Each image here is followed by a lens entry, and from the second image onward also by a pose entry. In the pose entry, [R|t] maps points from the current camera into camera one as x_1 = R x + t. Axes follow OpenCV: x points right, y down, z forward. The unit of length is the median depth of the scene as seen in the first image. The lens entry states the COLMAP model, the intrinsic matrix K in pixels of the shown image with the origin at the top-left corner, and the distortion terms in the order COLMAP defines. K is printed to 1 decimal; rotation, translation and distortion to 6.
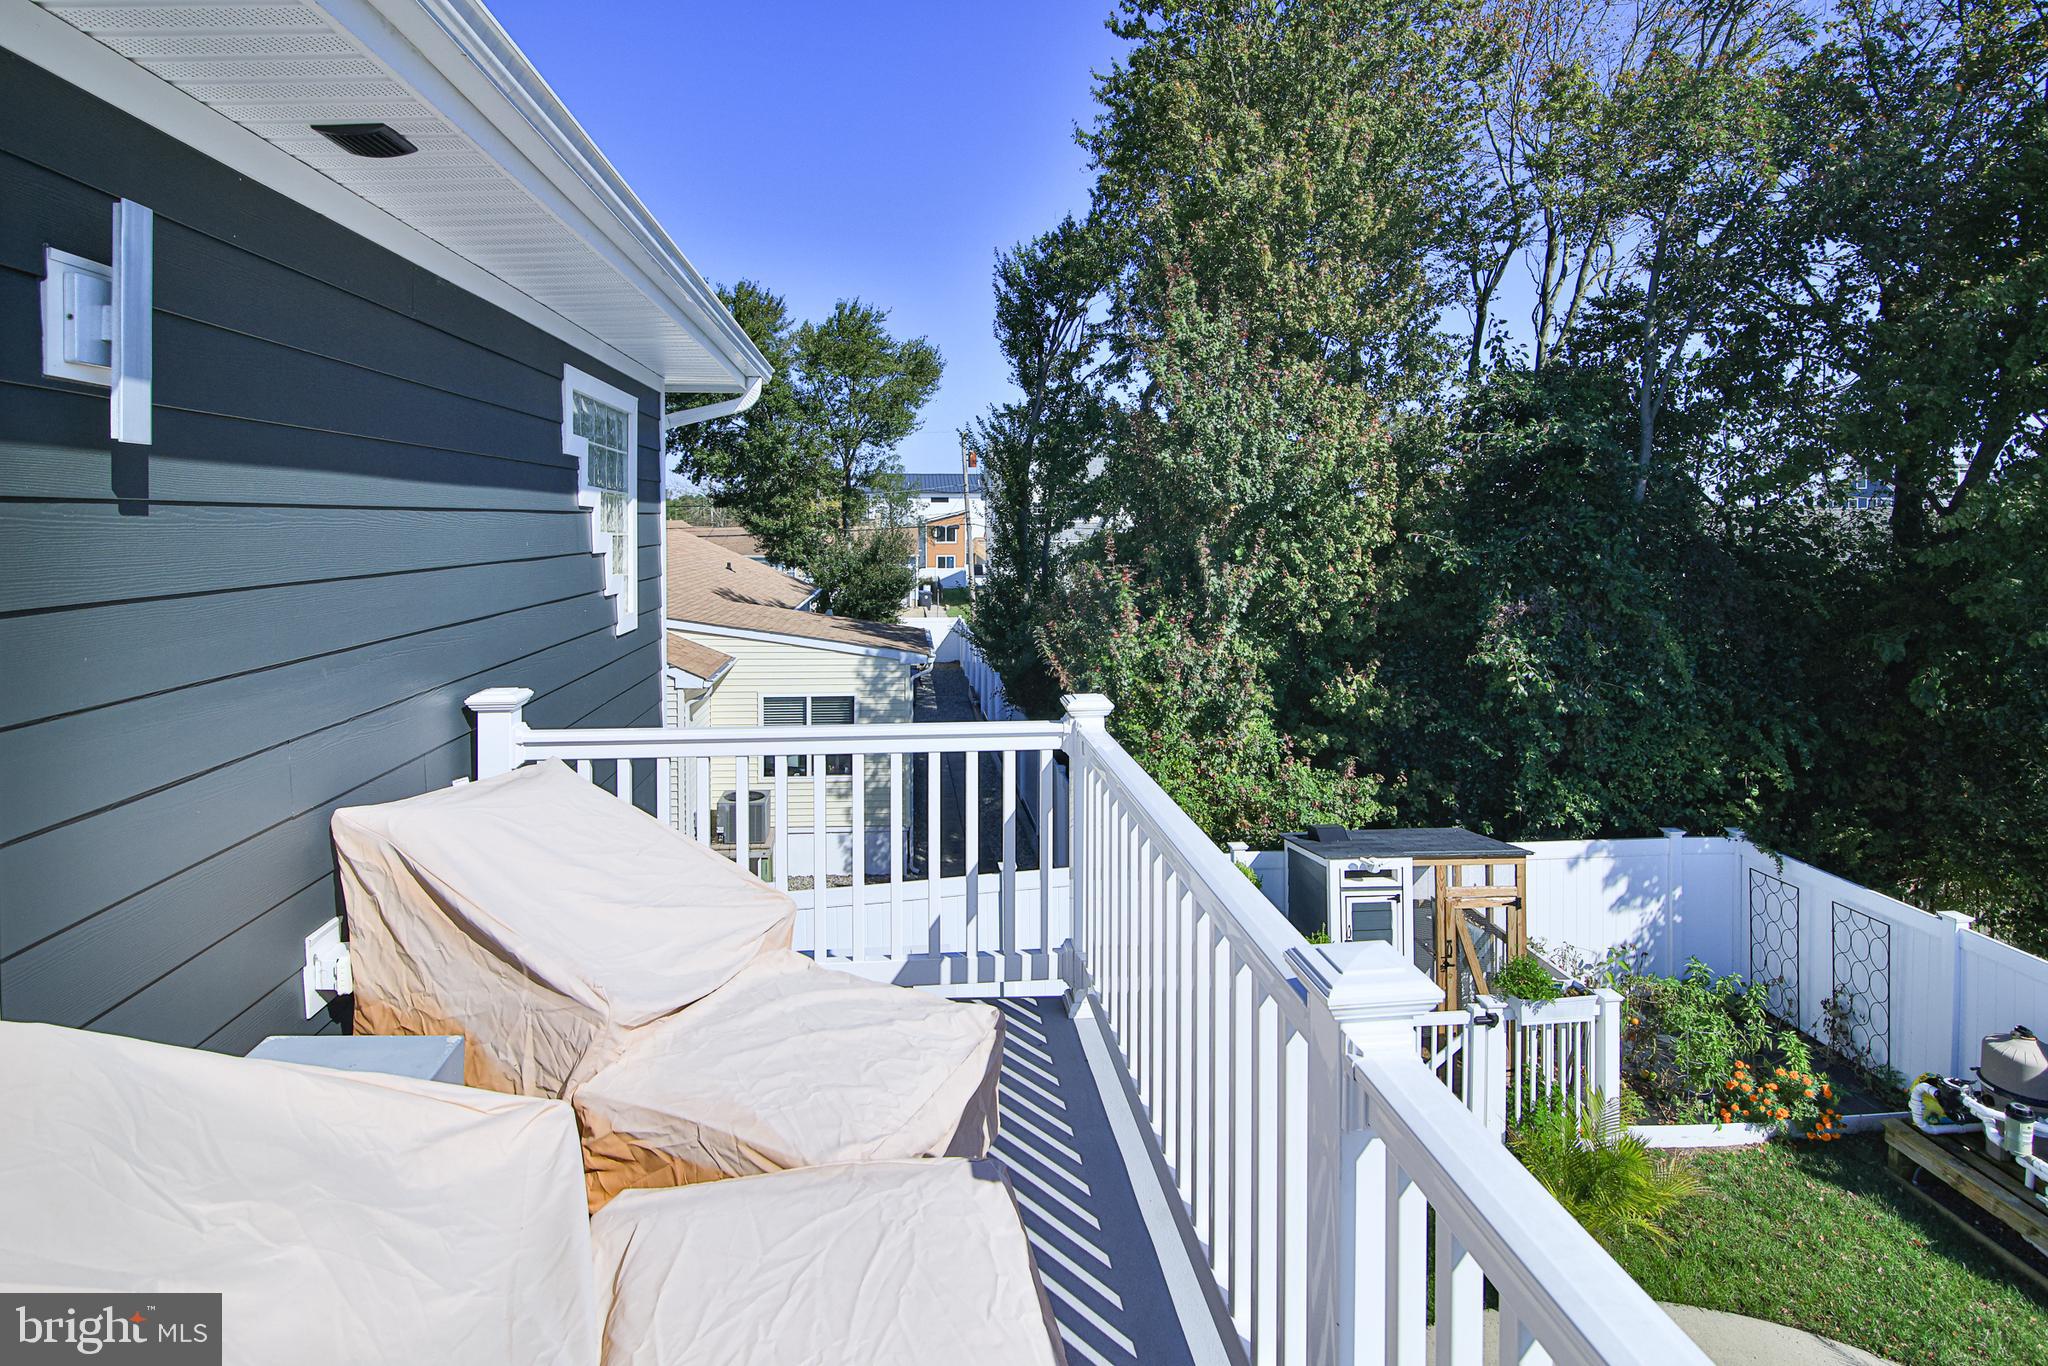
lens RADIAL K [[1085.7, 0, 1024.7], [0, 1085.7, 548.3], [0, 0, 1]] dist [0.000694, -0.000893]
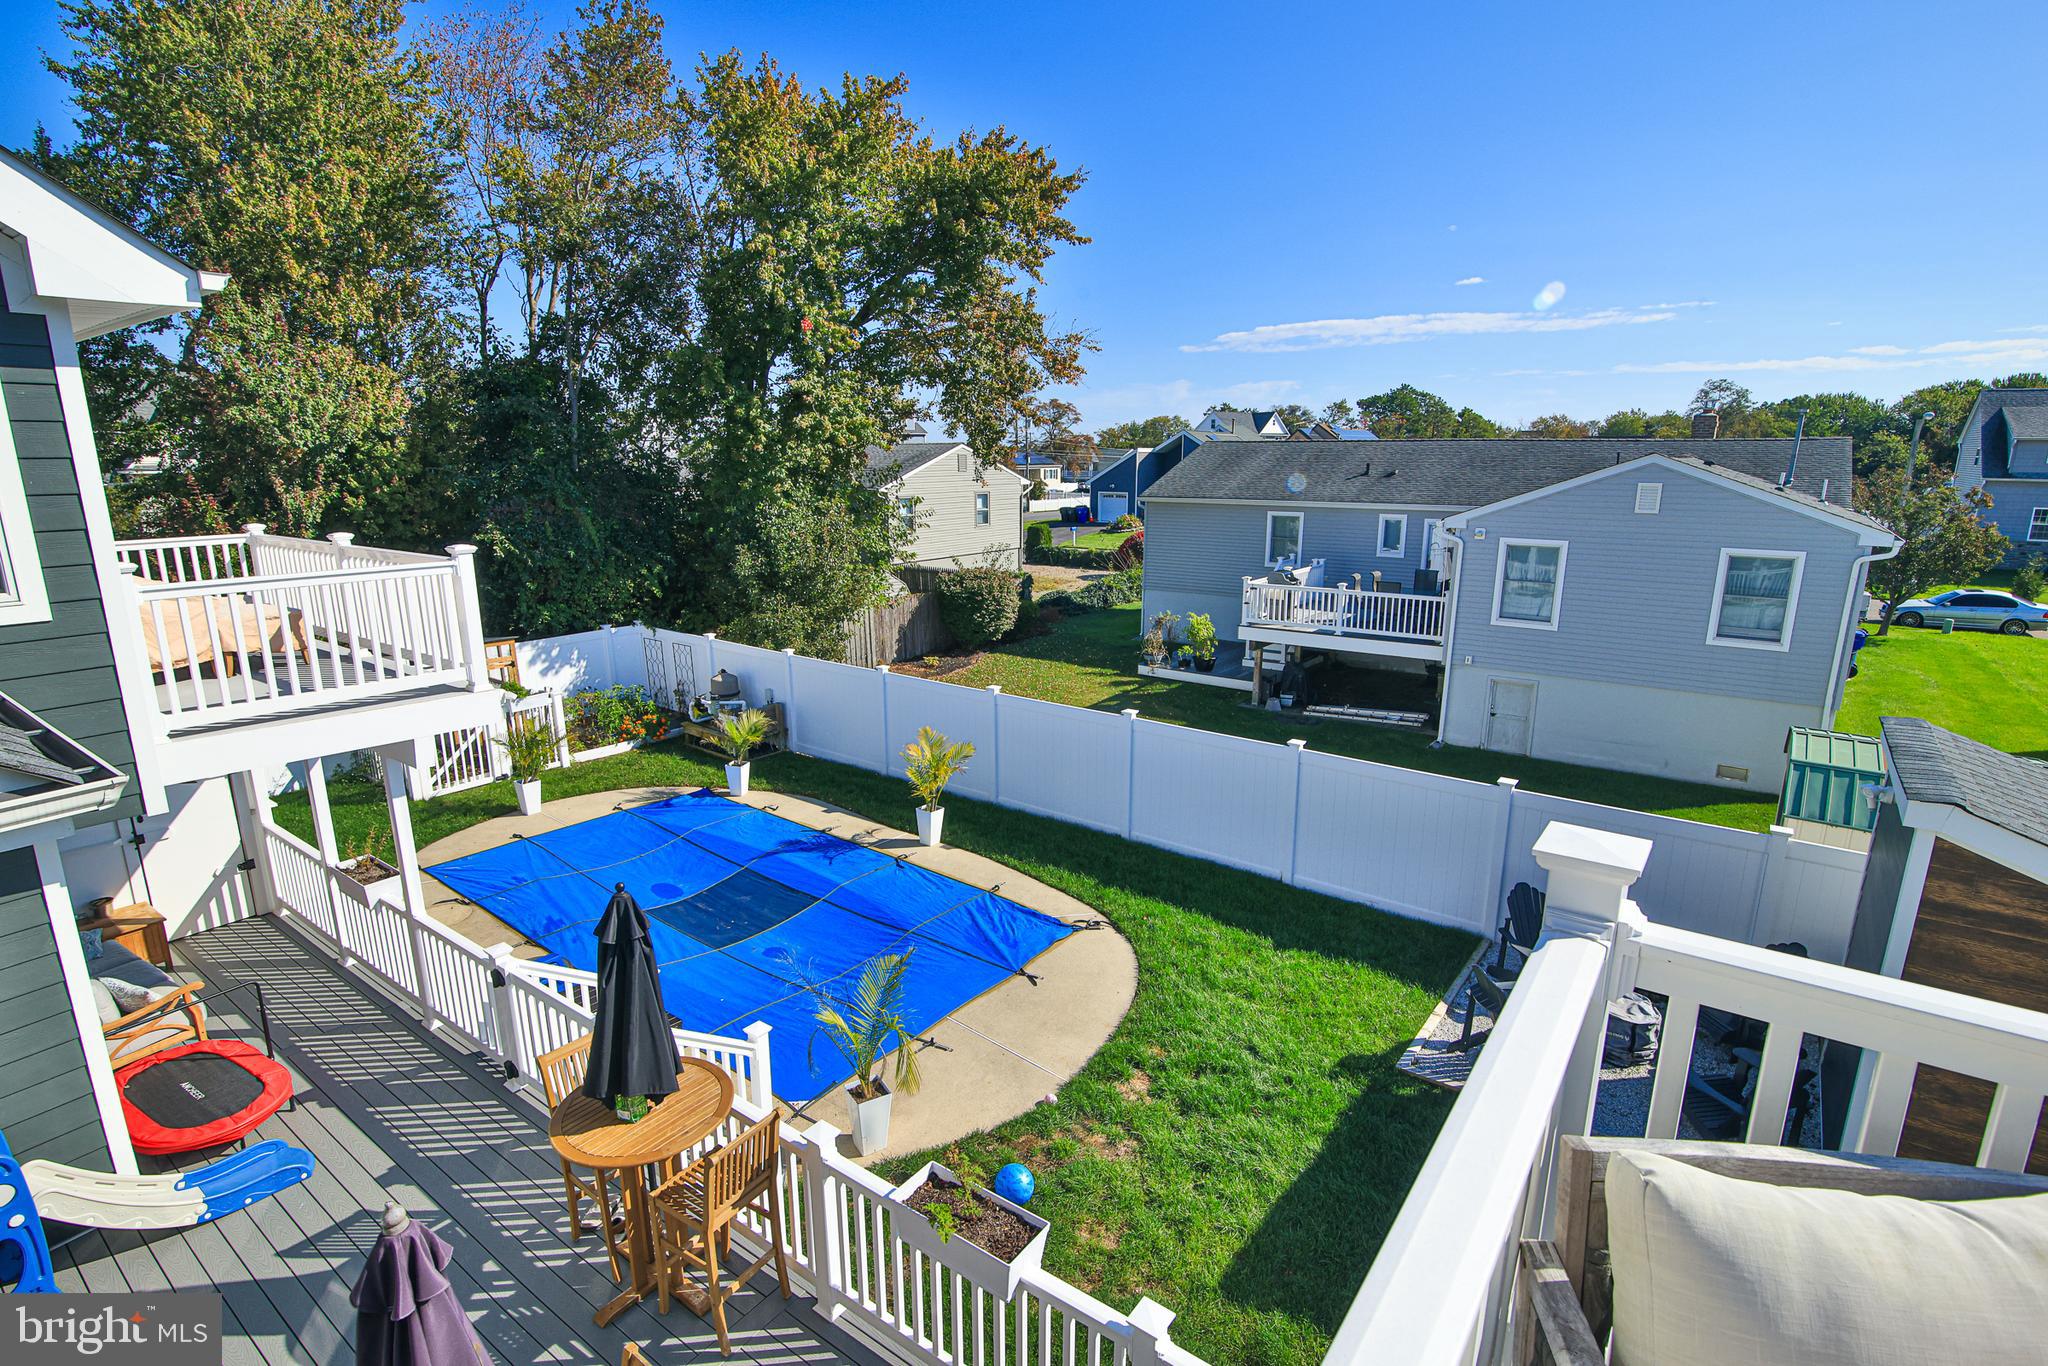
lens RADIAL K [[971.7, 0, 1028.5], [0, 971.7, 685.4], [0, 0, 1]] dist [-0.017598, 0.000141]
pose [[0.677806, -0.170489, 0.715201, -0.118554], [0.015579, 0.975856, 0.217859, 0.005175], [-0.735076, -0.136524, 0.664097, -0.617091]]
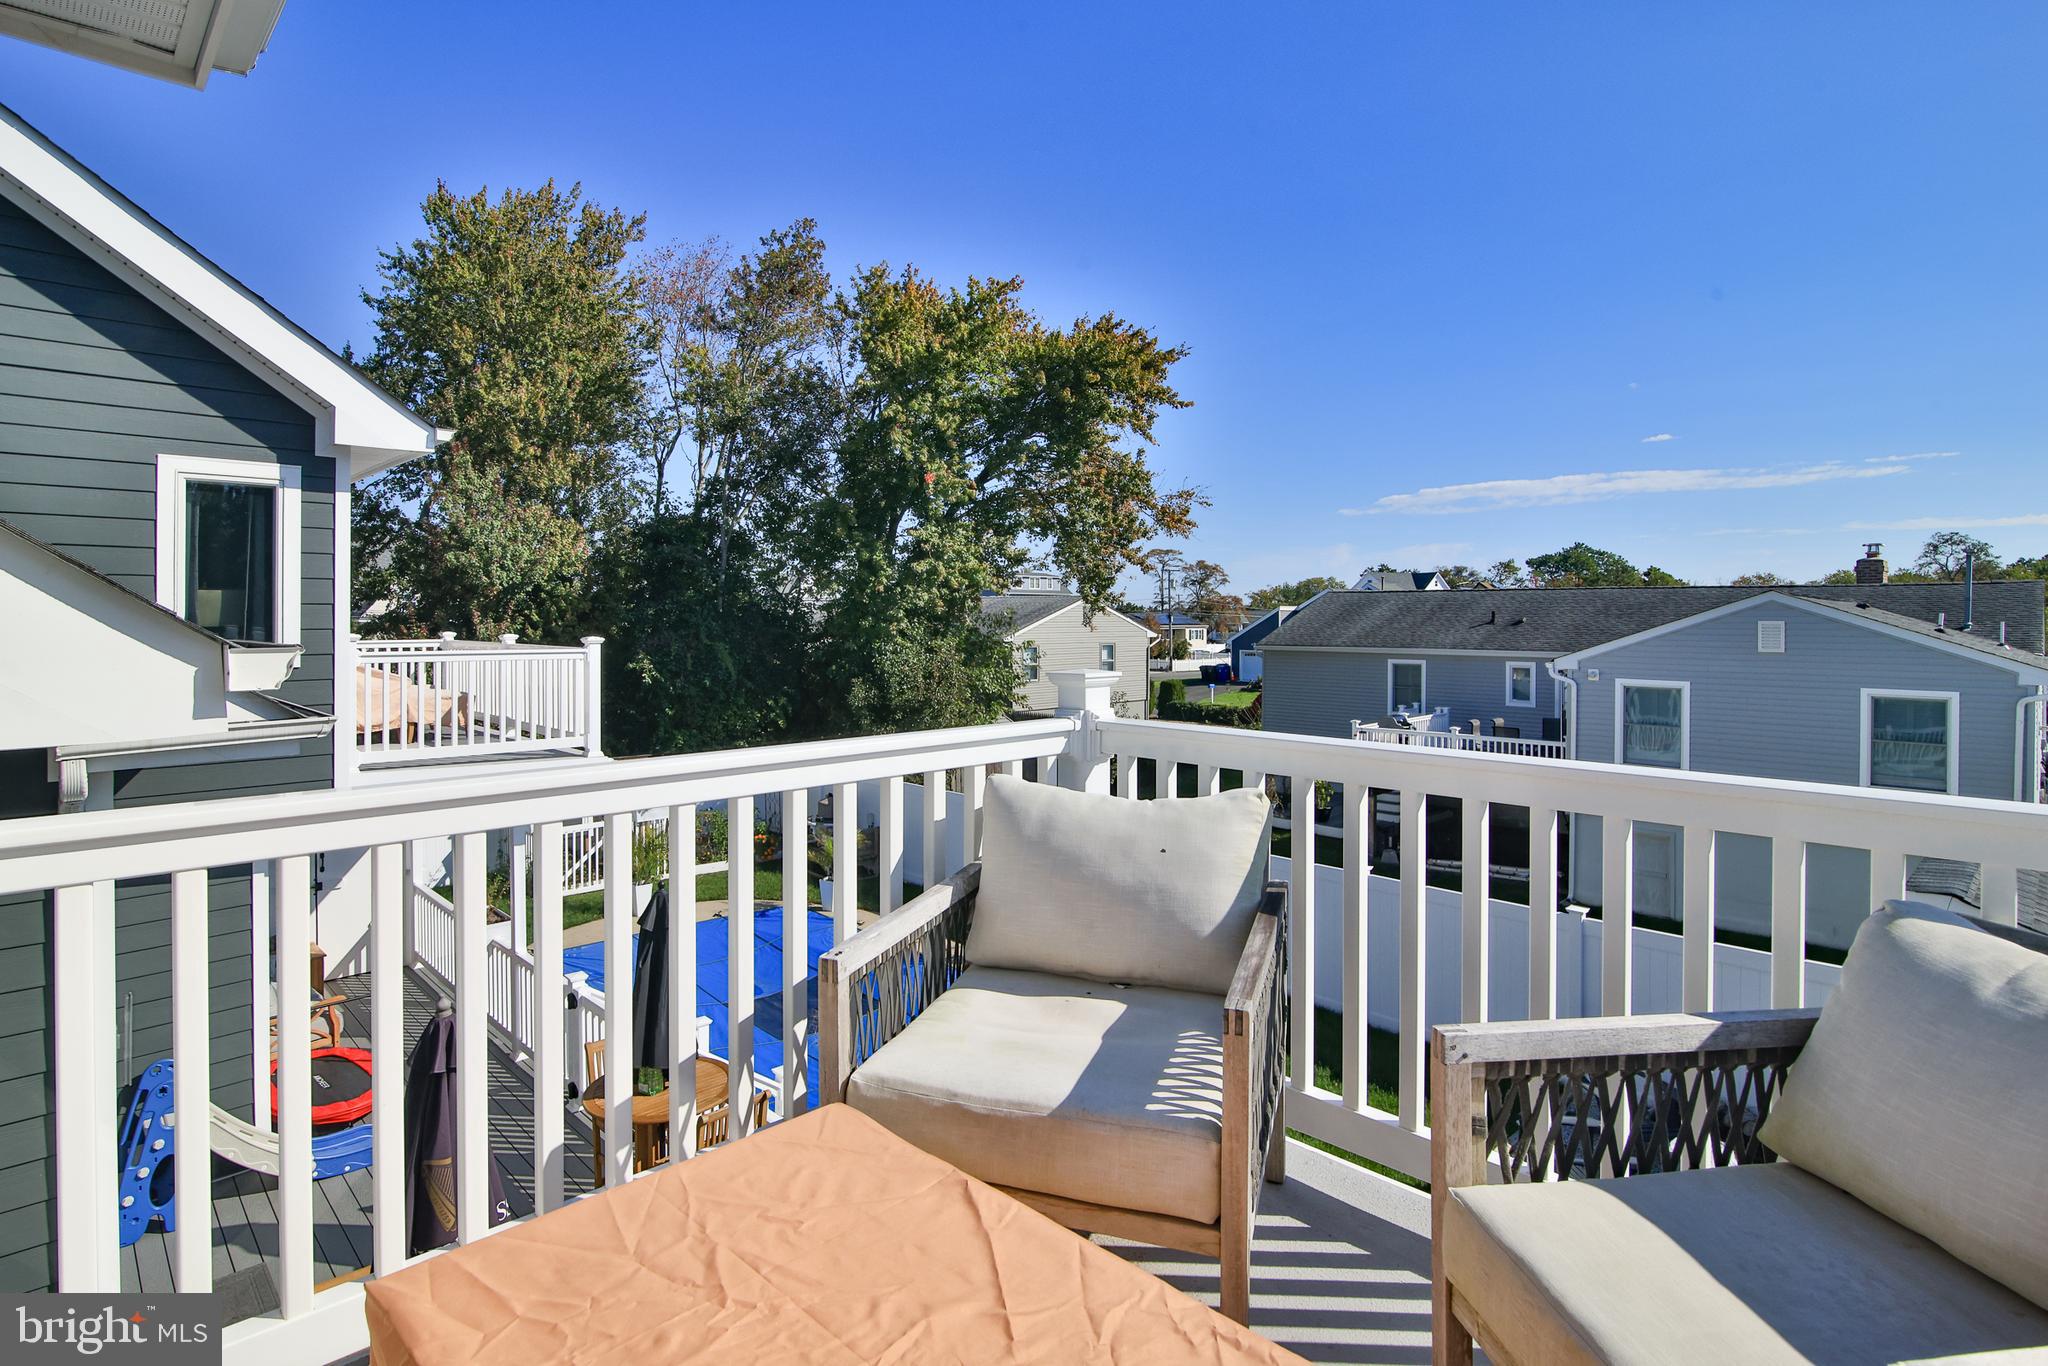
lens RADIAL K [[1009.8, 0, 1008.5], [0, 1009.8, 622.7], [0, 0, 1]] dist [-0.026518, 0.004713]
pose [[0.791614, -0.000581, 0.611021, -0.132116], [0.008540, 0.999912, -0.010113, 0.038987], [-0.610962, 0.013224, 0.791549, -0.737858]]
